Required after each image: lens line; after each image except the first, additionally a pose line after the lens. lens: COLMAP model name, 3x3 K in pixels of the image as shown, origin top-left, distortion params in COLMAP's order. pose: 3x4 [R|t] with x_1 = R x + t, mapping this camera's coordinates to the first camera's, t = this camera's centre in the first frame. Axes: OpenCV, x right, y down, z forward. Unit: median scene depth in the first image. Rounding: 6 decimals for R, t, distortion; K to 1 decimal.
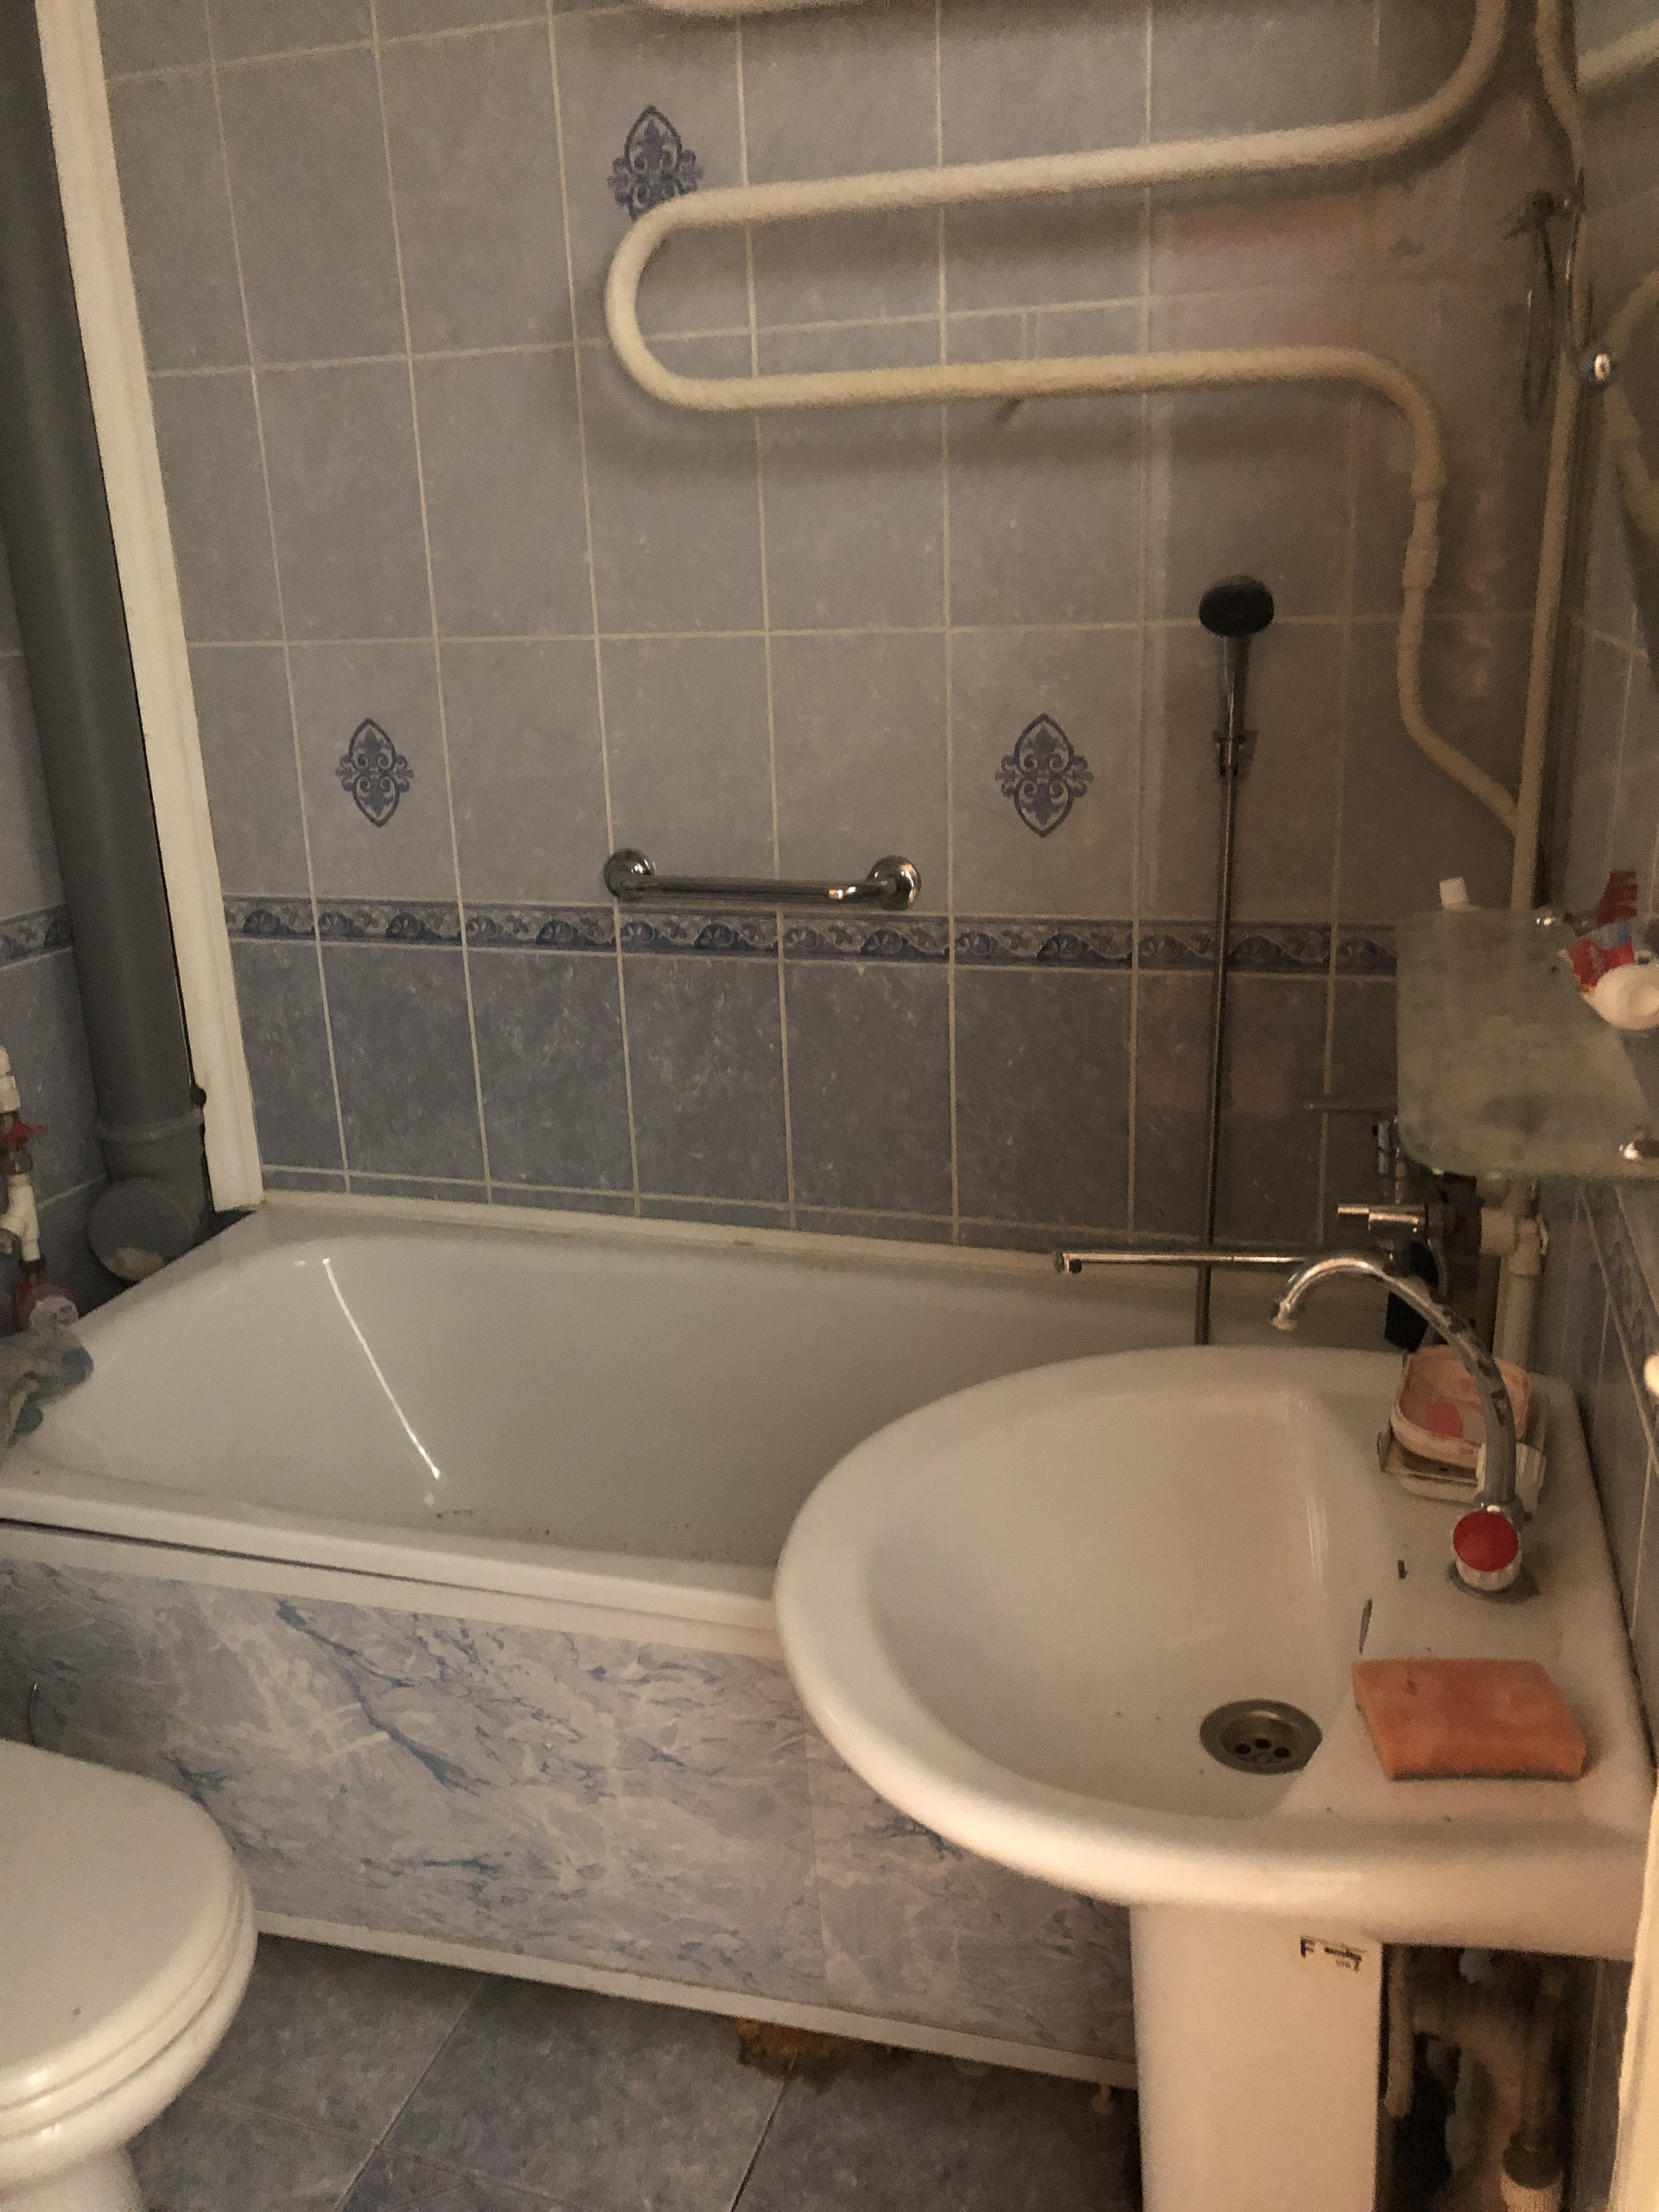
lens RADIAL K [[1776.6, 0, 798.3], [0, 1776.6, 1101.9], [0, 0, 1]] dist [0.054039, -0.001420]
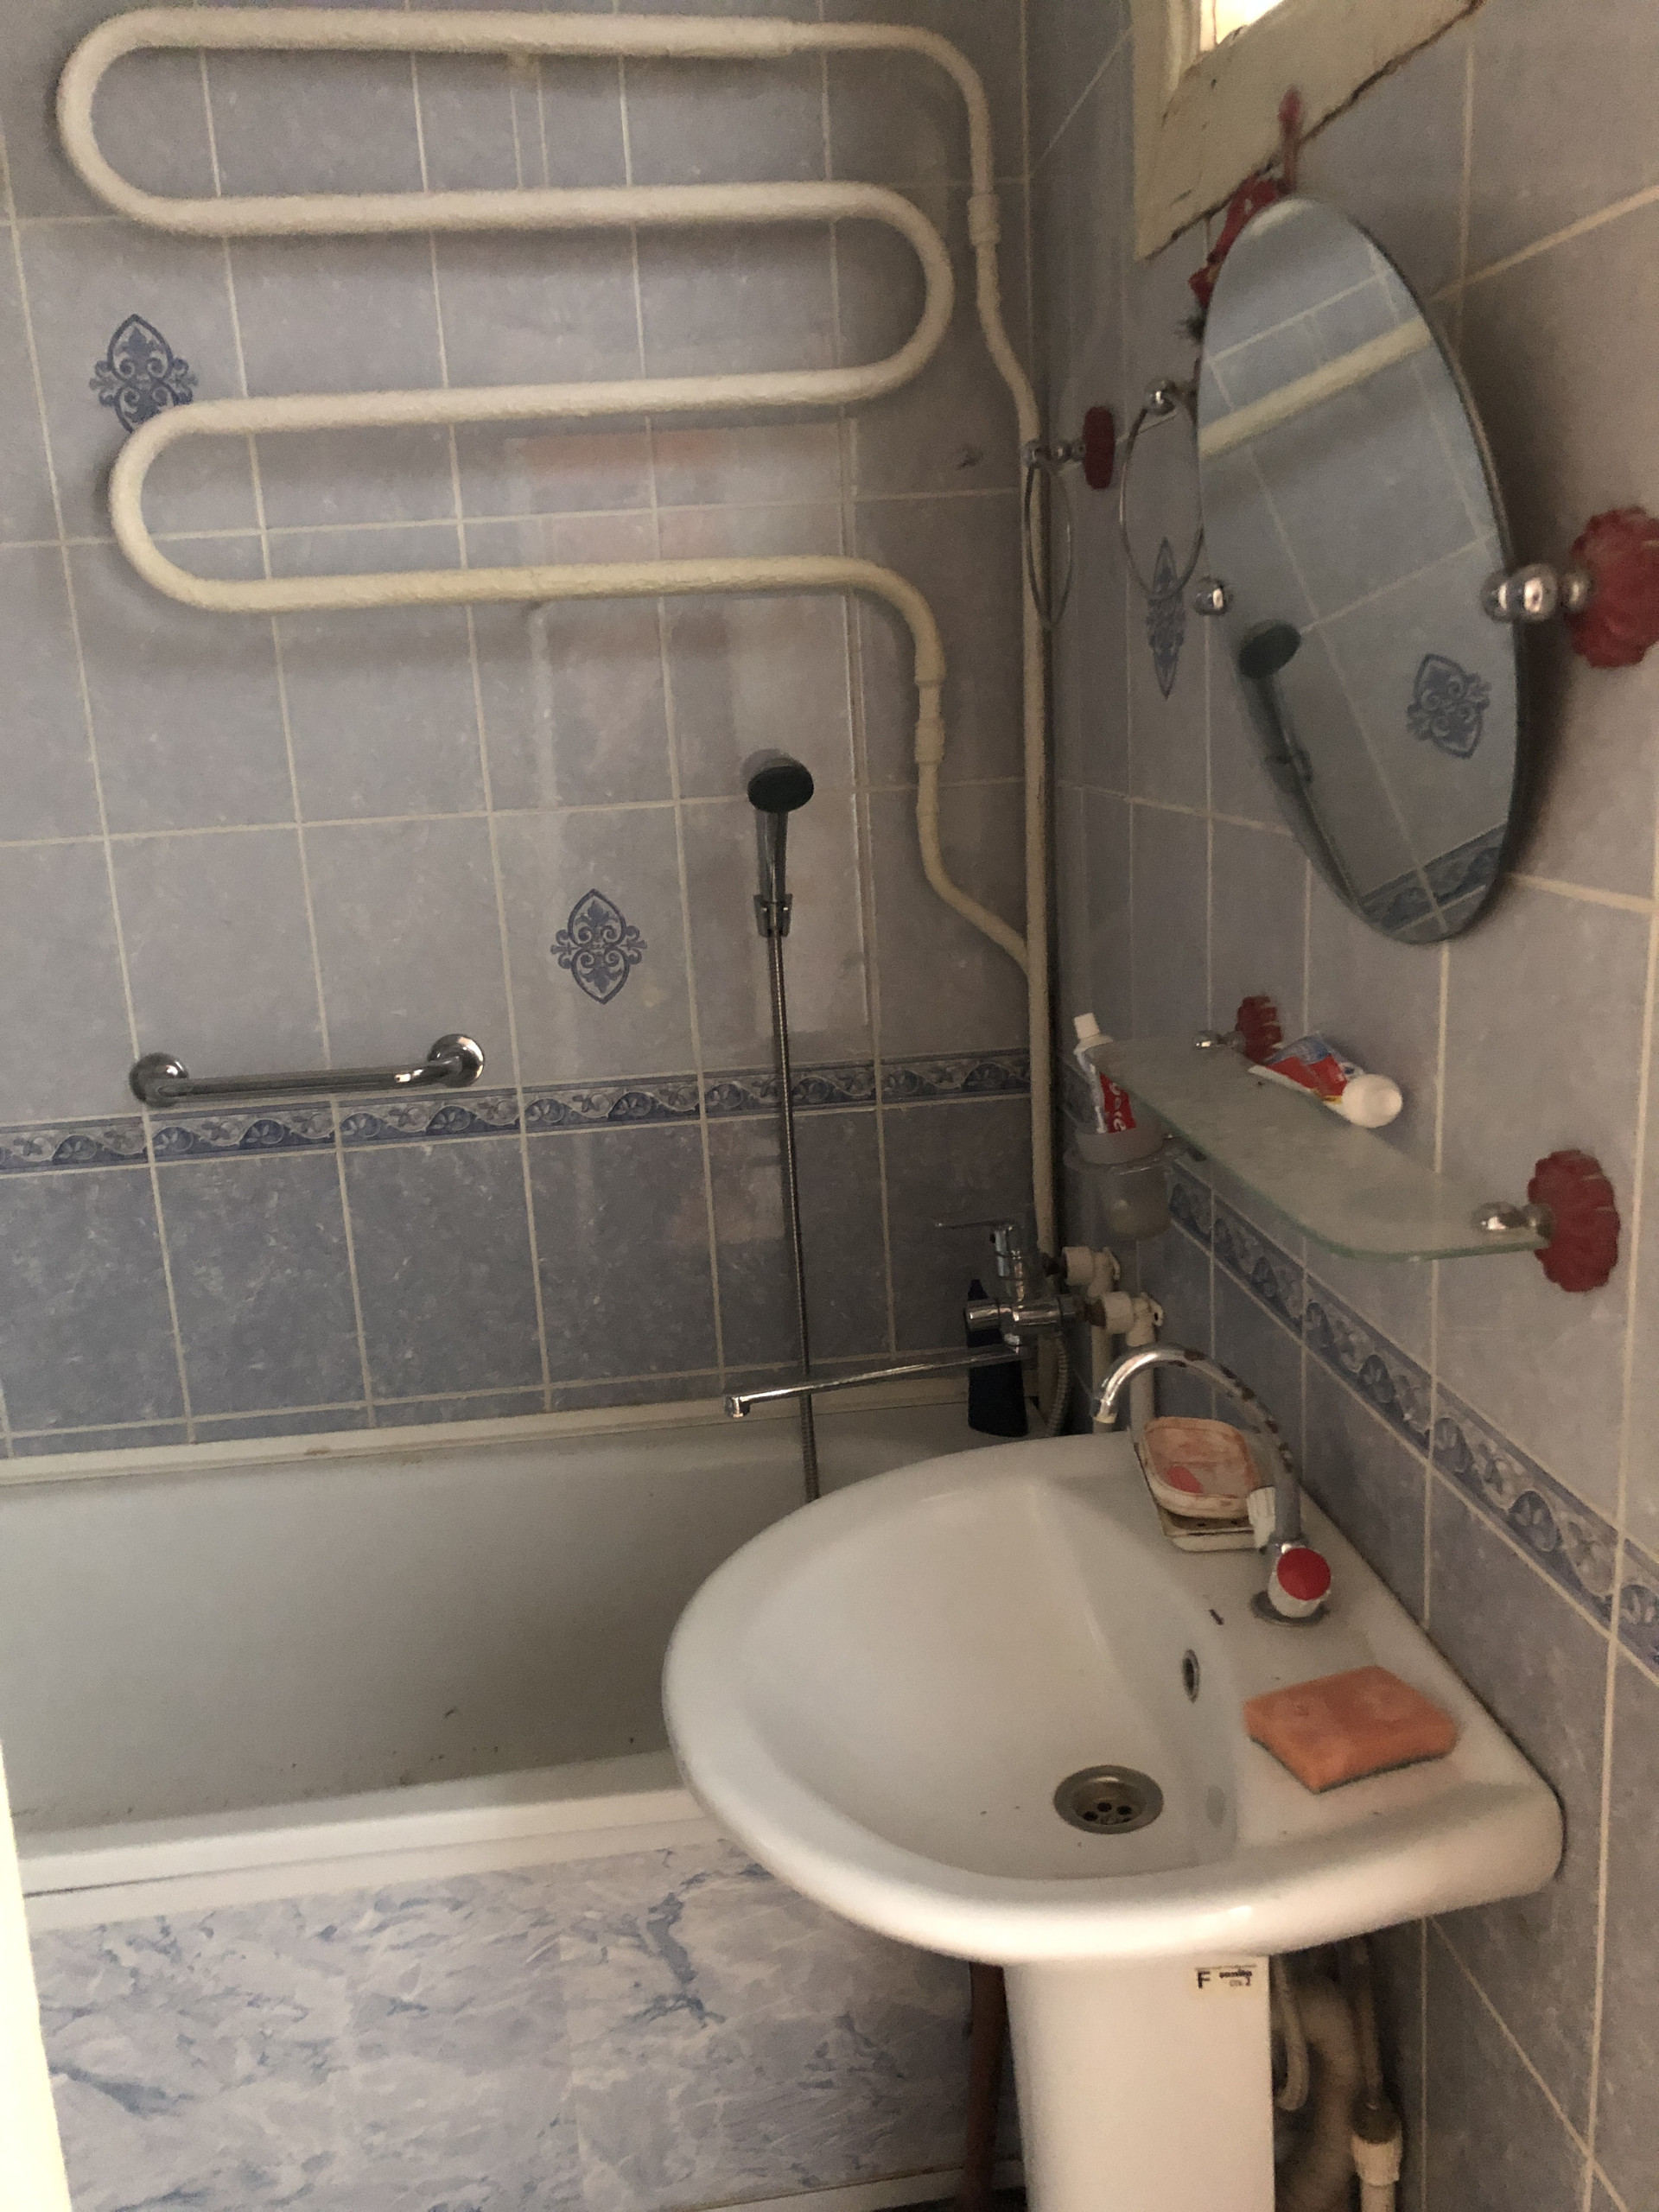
lens RADIAL K [[1776.6, 0, 798.3], [0, 1776.6, 1101.9], [0, 0, 1]] dist [0.054039, -0.001420]
pose [[0.931035, -0.107735, 0.348664, -0.137156], [0.136751, 0.988809, -0.059630, -0.016008], [-0.338338, 0.103198, 0.935349, -0.004637]]
